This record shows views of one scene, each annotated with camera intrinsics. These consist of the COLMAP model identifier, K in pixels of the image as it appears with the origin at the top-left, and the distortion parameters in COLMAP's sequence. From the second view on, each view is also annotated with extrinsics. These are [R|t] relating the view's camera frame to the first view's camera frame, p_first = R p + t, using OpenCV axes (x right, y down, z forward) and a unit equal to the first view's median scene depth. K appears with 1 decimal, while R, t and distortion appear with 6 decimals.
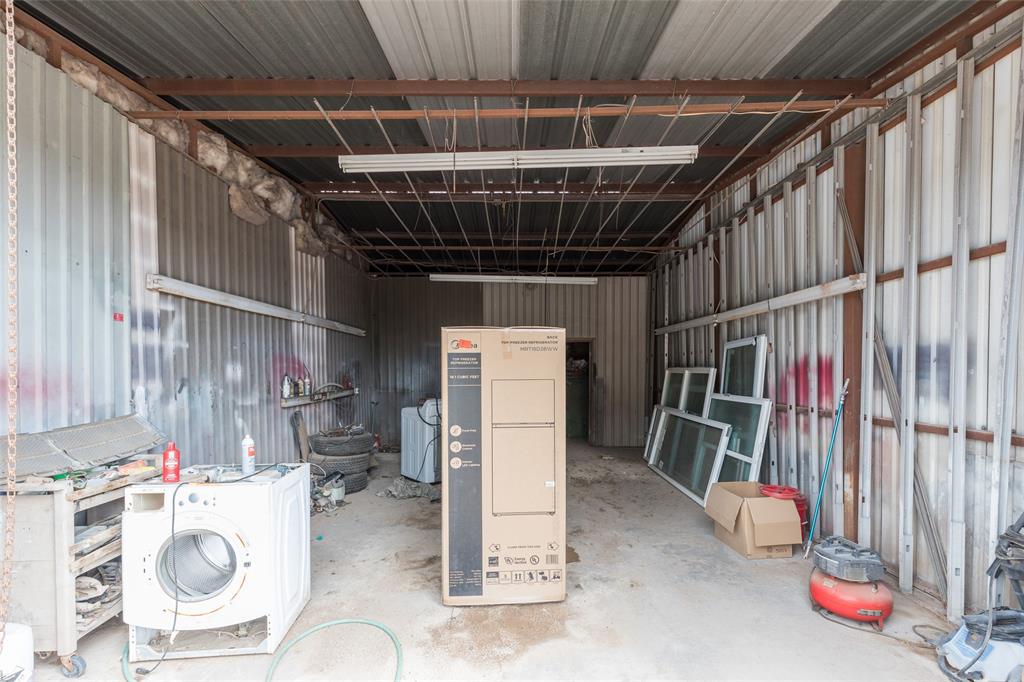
lens RADIAL K [[468.5, 0, 524.5], [0, 468.5, 371.5], [0, 0, 1]] dist [0.010489, -0.003266]
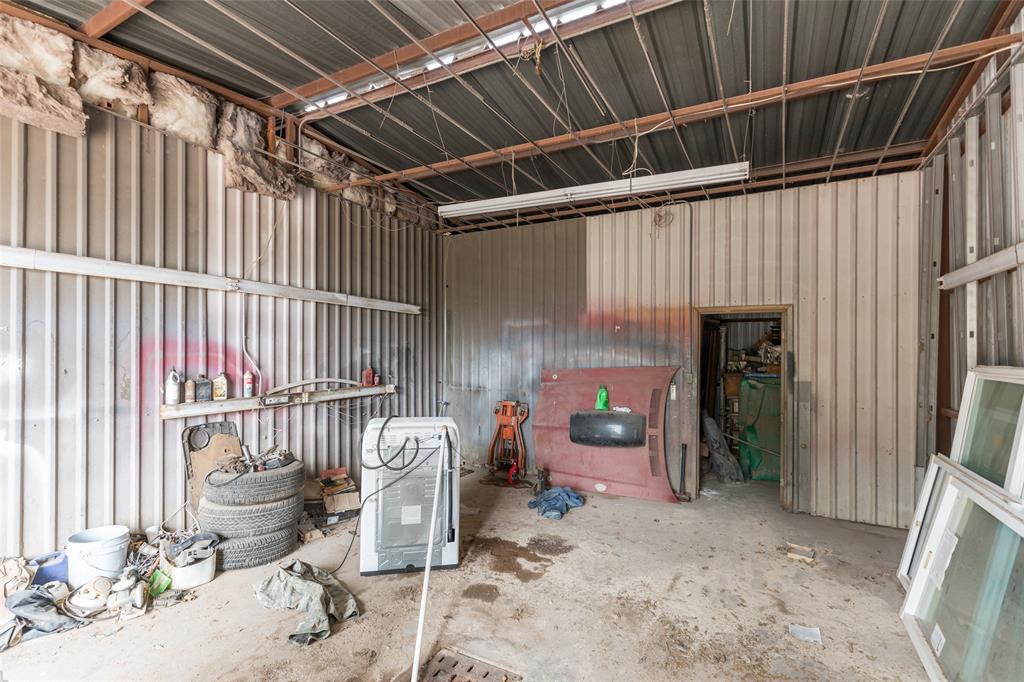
lens RADIAL K [[468.5, 0, 508.8], [0, 468.5, 346.6], [0, 0, 1]] dist [0.010489, -0.003266]
pose [[0.868149, 0.000718, -0.496304, 0.159479], [-0.011699, 0.999751, -0.019017, -0.012017], [0.496166, 0.022316, 0.867941, 0.450780]]
